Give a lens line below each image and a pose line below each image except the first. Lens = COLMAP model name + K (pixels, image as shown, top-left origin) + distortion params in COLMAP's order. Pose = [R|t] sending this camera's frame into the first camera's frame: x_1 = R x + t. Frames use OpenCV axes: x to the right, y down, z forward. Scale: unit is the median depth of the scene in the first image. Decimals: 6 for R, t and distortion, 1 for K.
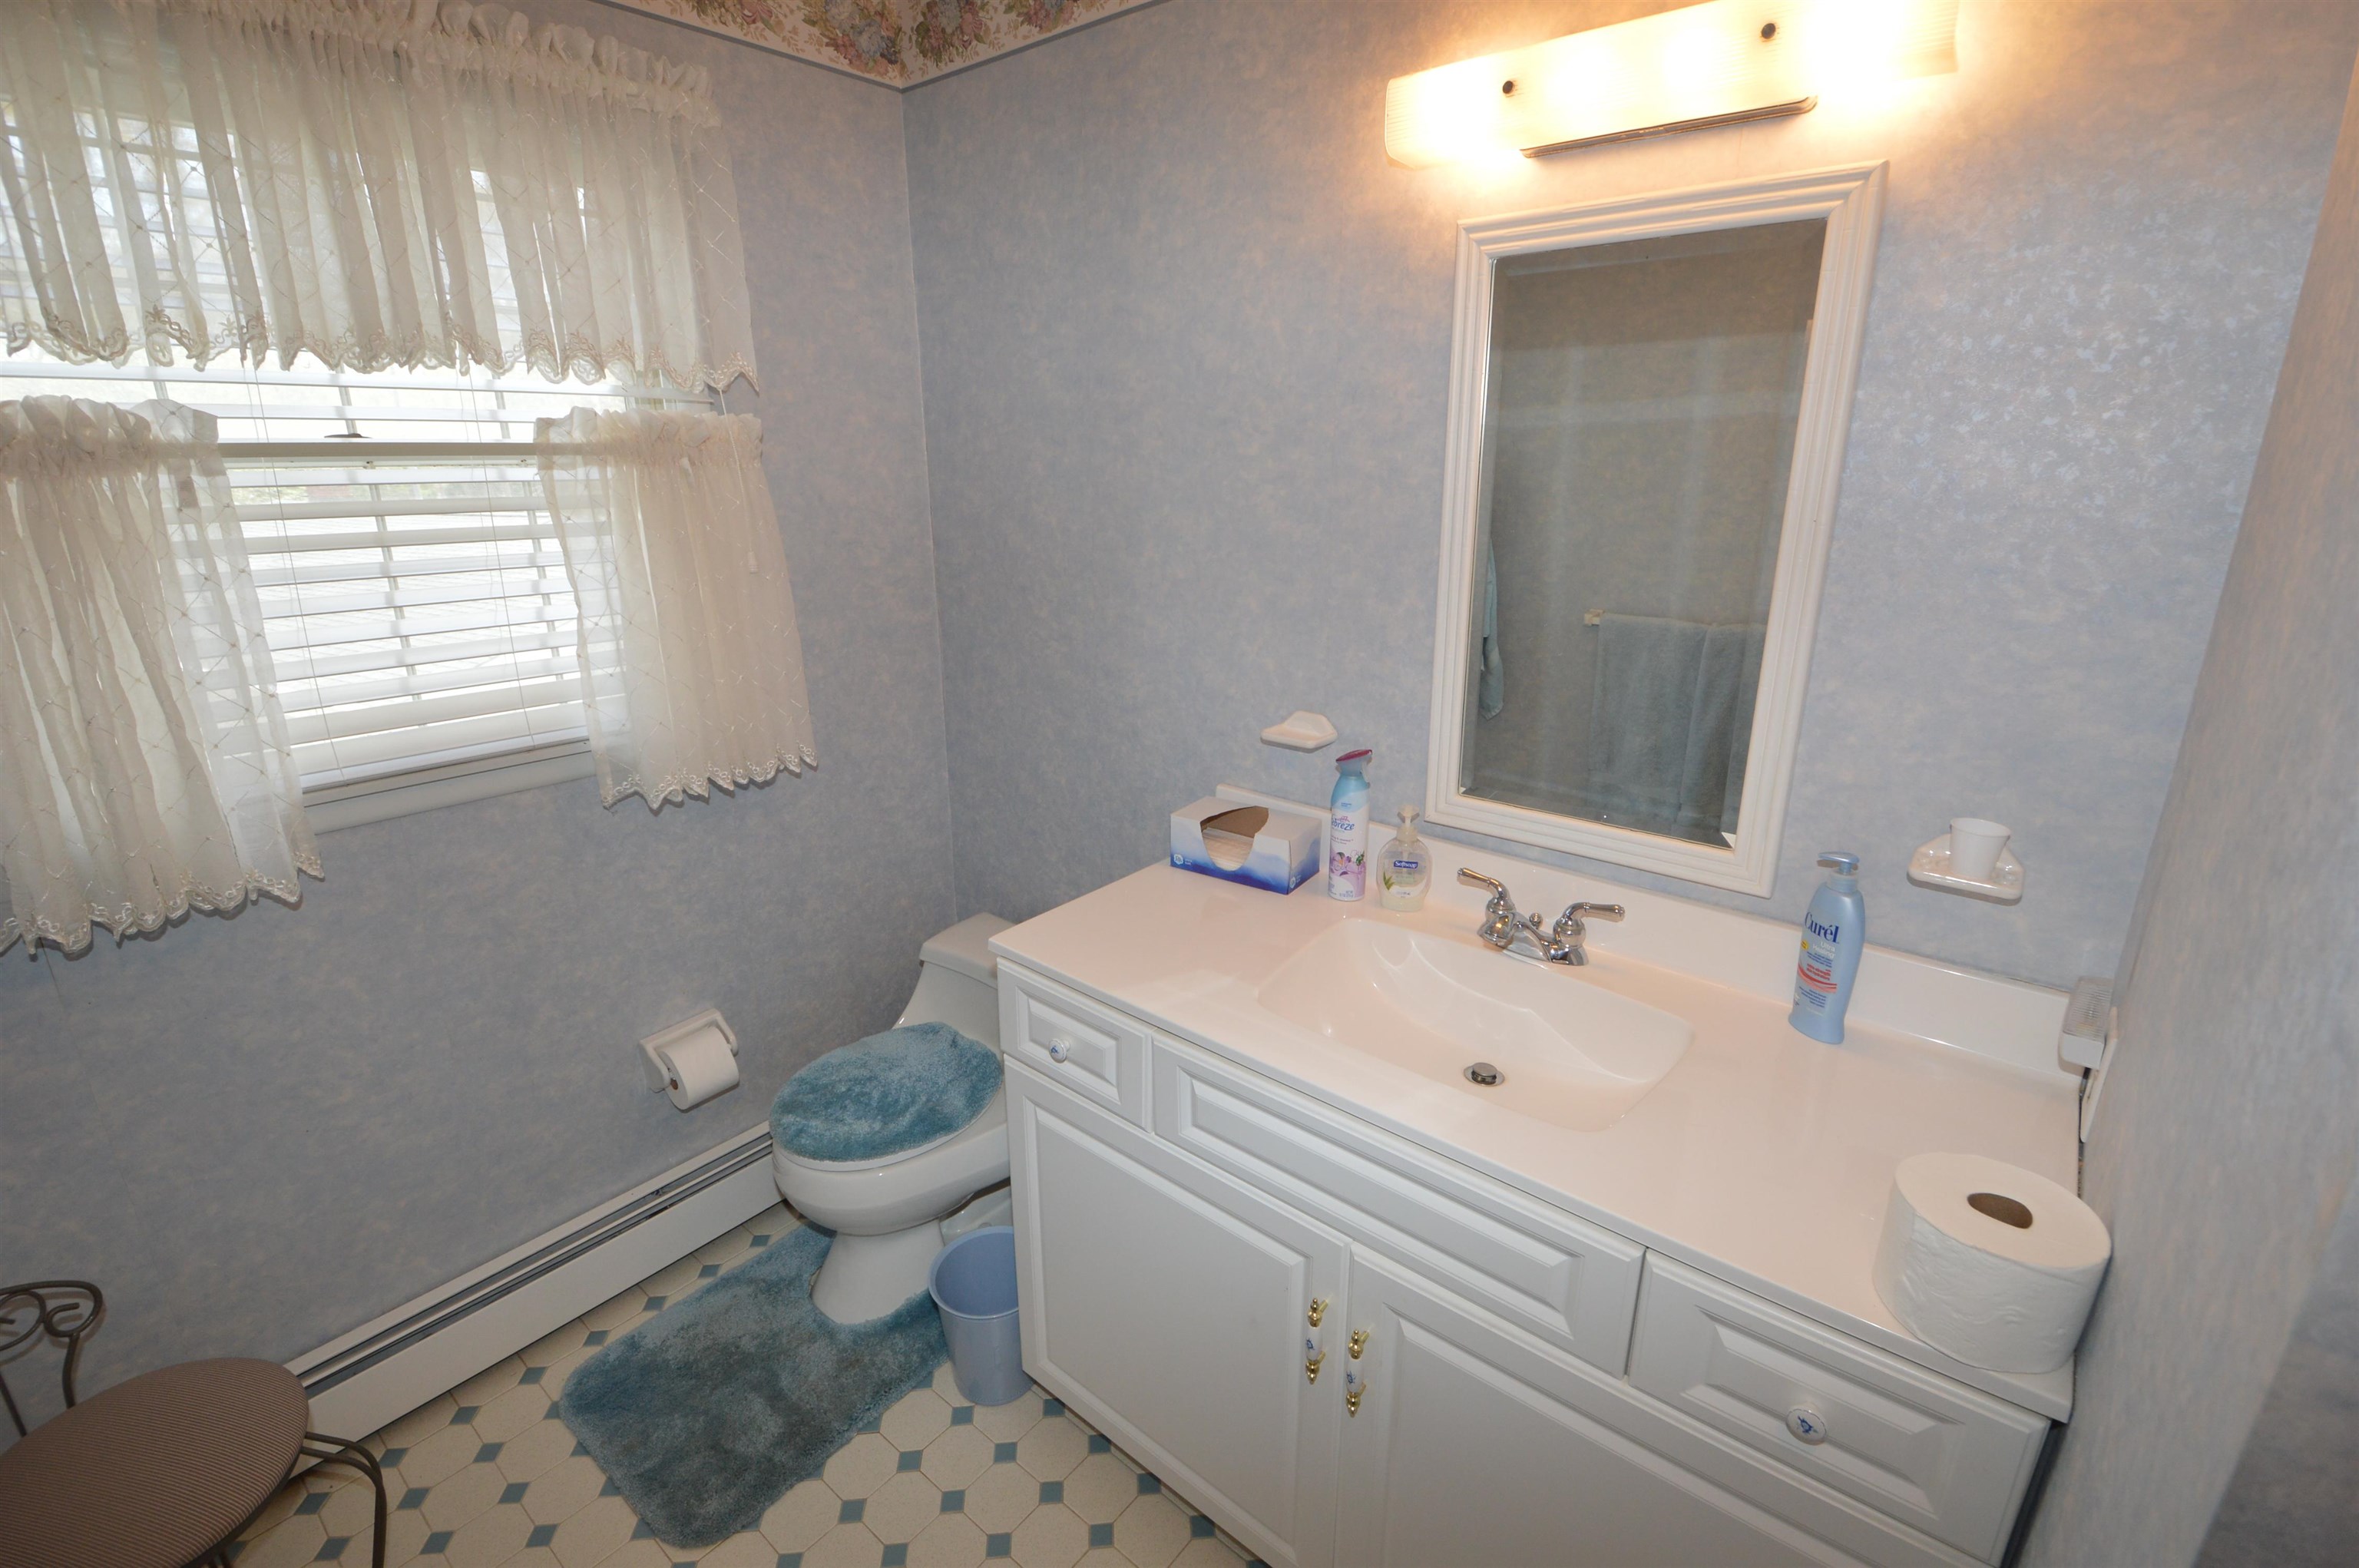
lens RADIAL K [[1035.7, 0, 1183.9], [0, 1035.7, 773.3], [0, 0, 1]] dist [0.016096, -0.023728]
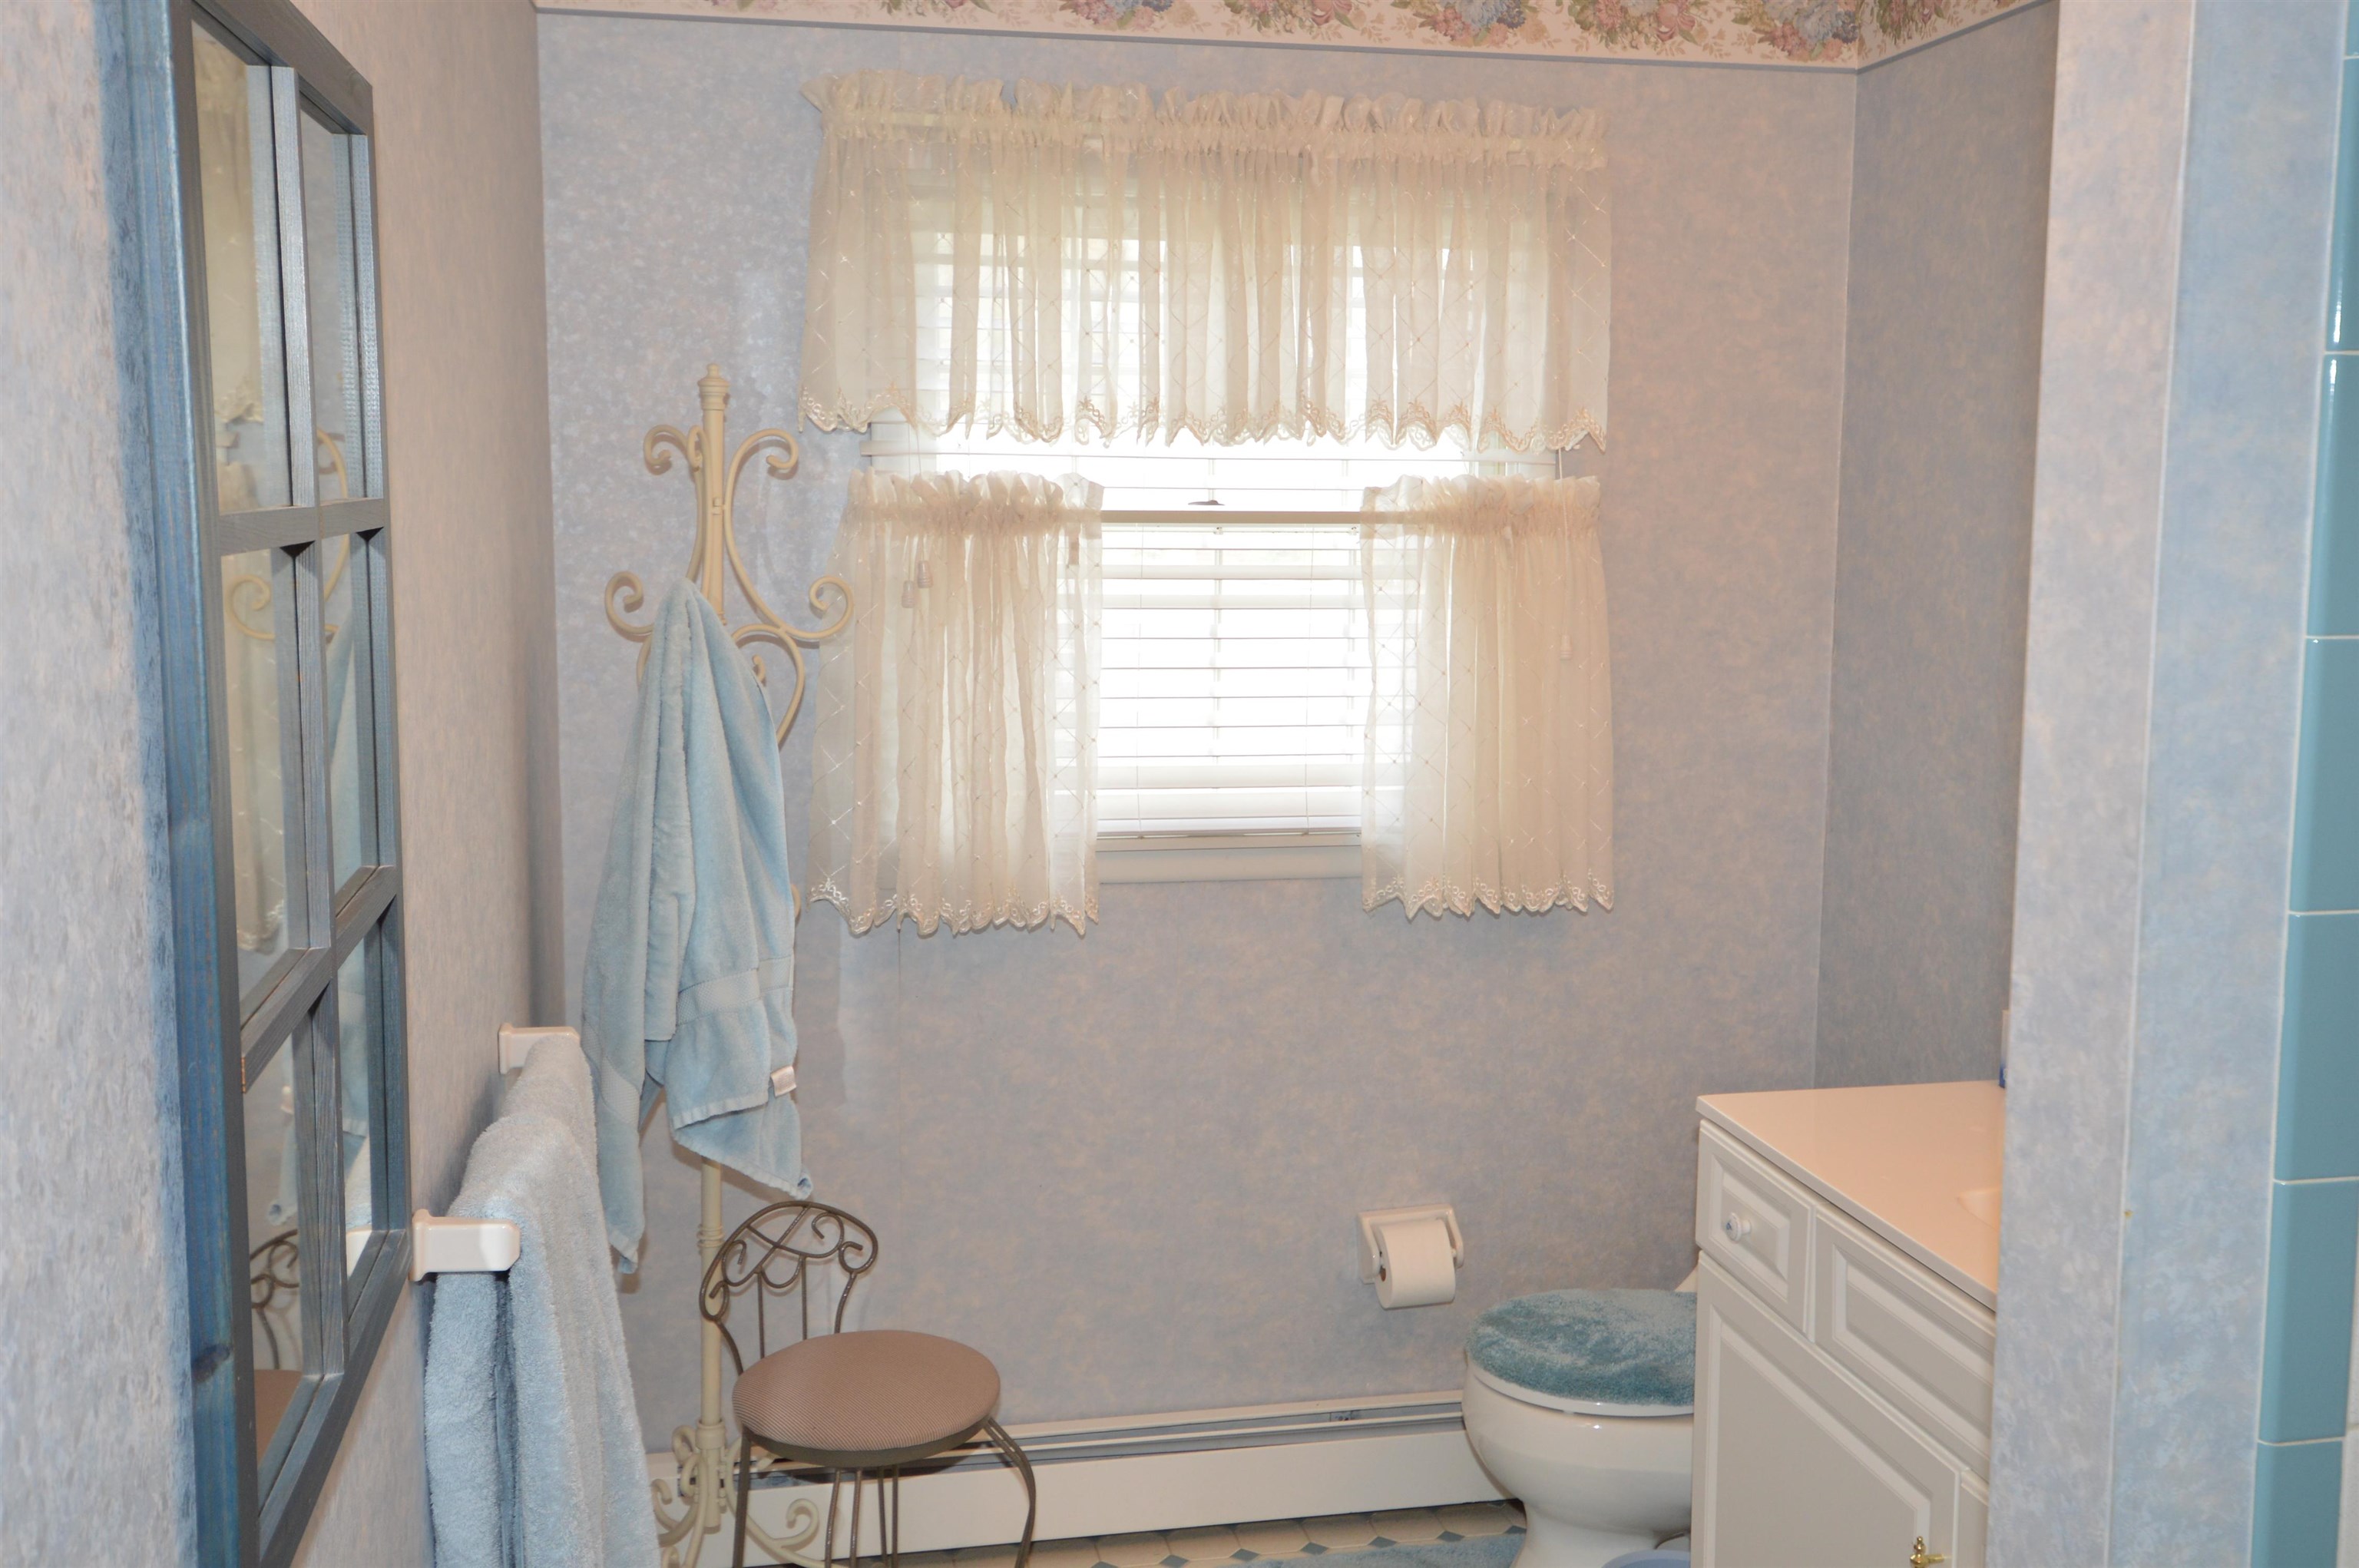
lens RADIAL K [[2287.7, 0, 1179.5], [0, 2287.7, 784.0], [0, 0, 1]] dist [0.008743, -0.011607]
pose [[0.767457, 0.081718, -0.635870, 0.578108], [-0.189819, 0.976335, -0.103628, 0.168643], [0.612354, 0.200230, 0.764807, -0.631990]]
